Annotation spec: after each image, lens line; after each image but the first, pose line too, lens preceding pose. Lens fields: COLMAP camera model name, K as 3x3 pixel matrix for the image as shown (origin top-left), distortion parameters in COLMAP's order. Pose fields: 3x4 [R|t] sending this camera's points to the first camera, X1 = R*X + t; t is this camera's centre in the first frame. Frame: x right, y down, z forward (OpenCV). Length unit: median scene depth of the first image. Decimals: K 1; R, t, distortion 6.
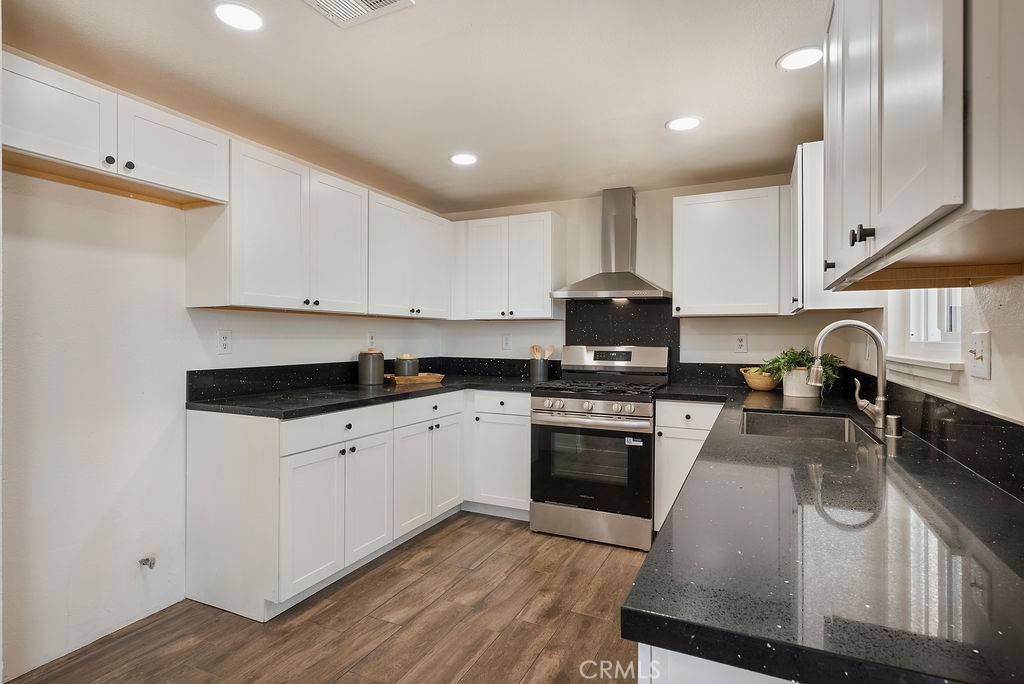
lens RADIAL K [[525.1, 0, 513.9], [0, 525.1, 337.3], [0, 0, 1]] dist [0.001149, 0.000356]
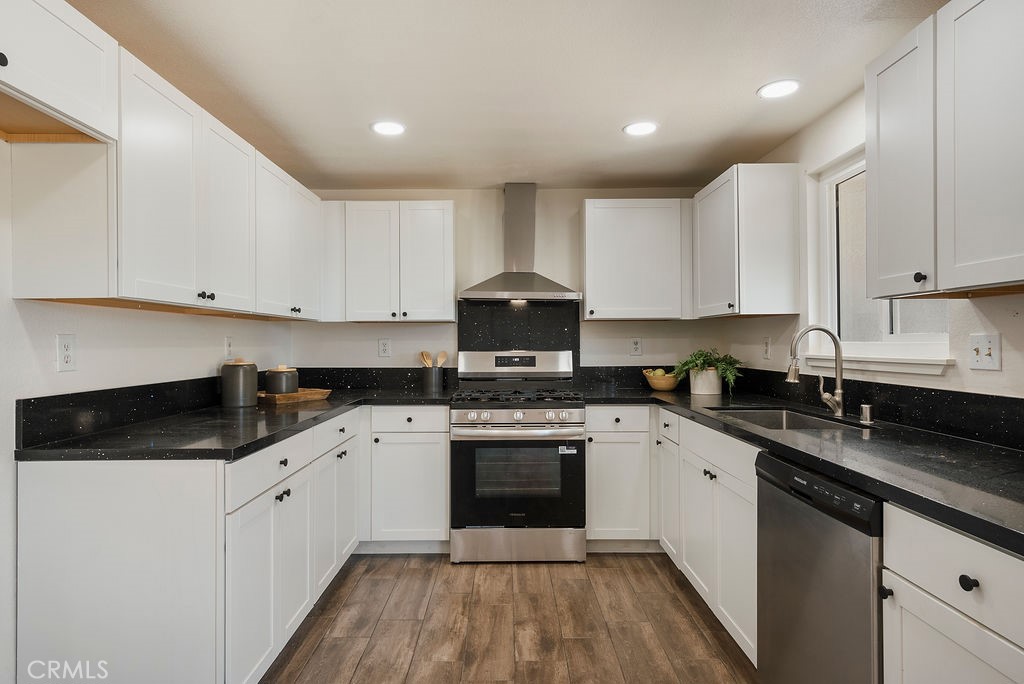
lens RADIAL K [[573.6, 0, 511.8], [0, 573.6, 337.9], [0, 0, 1]] dist [0.005884, 0.001160]
pose [[0.900765, -0.005406, 0.434274, -0.292685], [0.008480, 0.999951, -0.005142, -0.001202], [-0.434225, 0.008314, 0.900766, 0.090808]]
